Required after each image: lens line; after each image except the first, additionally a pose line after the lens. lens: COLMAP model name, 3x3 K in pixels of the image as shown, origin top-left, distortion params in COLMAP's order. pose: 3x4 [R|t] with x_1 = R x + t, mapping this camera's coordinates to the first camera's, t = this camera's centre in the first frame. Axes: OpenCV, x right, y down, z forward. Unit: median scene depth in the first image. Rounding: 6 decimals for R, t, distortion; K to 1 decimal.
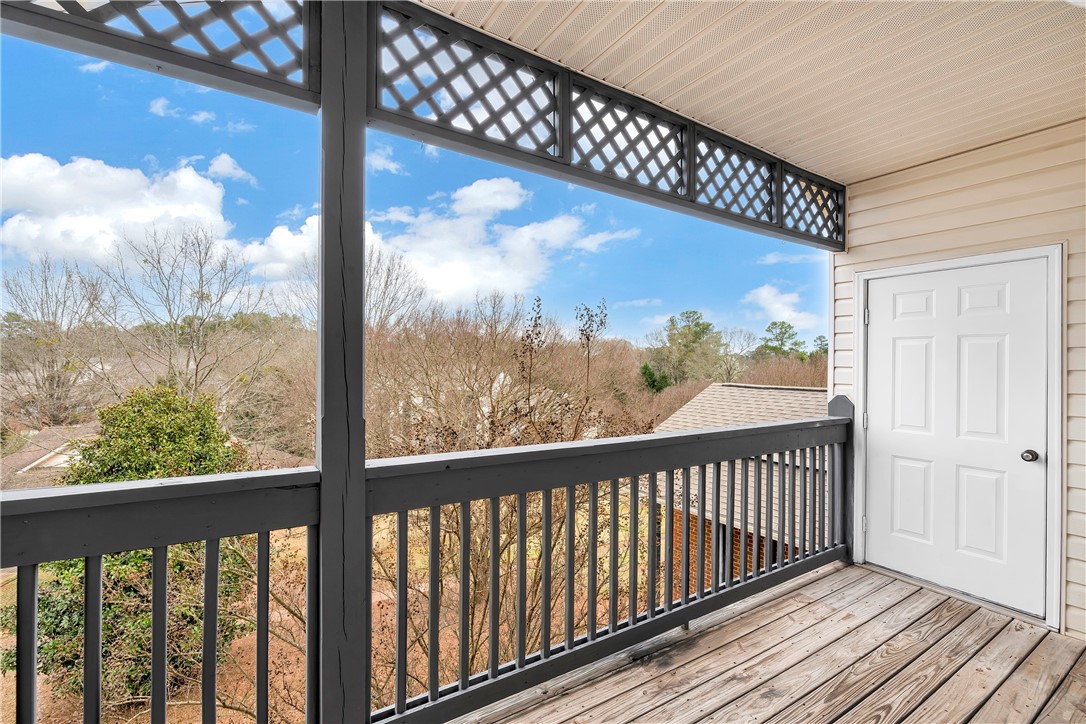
lens RADIAL K [[484.9, 0, 540.9], [0, 484.9, 363.1], [0, 0, 1]] dist [-0.001487, 0.000154]
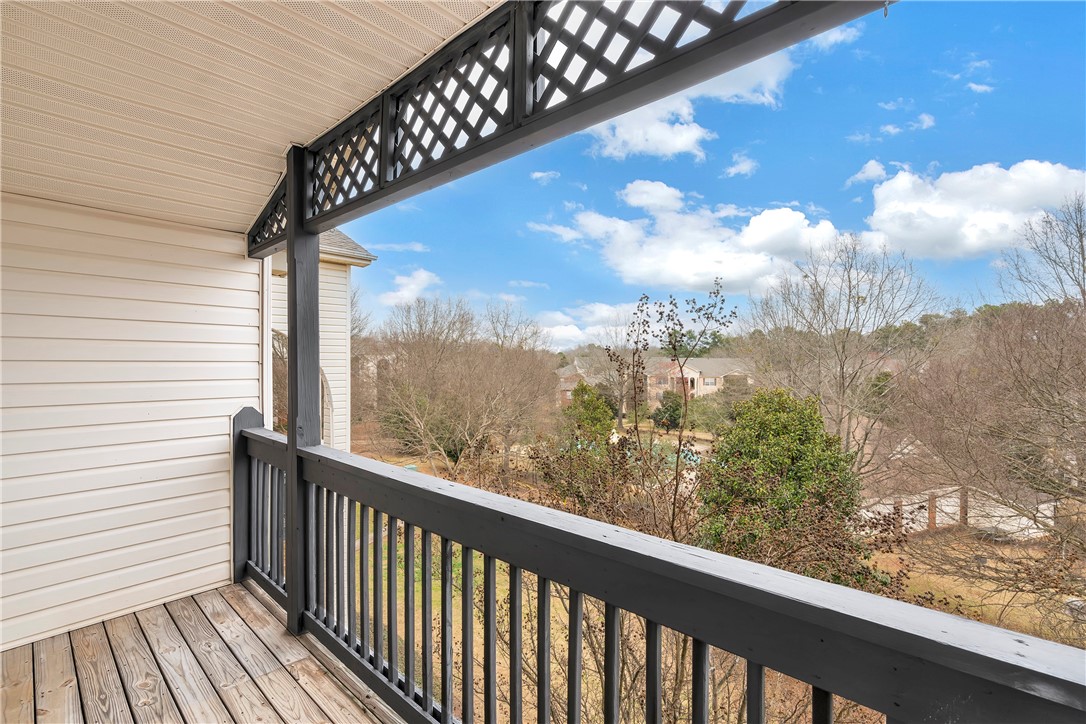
lens RADIAL K [[484.9, 0, 541.1], [0, 484.9, 363.8], [0, 0, 1]] dist [-0.001487, 0.000154]
pose [[0.253829, 0.001543, -0.967248, 0.930961], [-0.001934, 0.999998, 0.001088, -0.036449], [0.967247, 0.001594, 0.253832, 0.897978]]
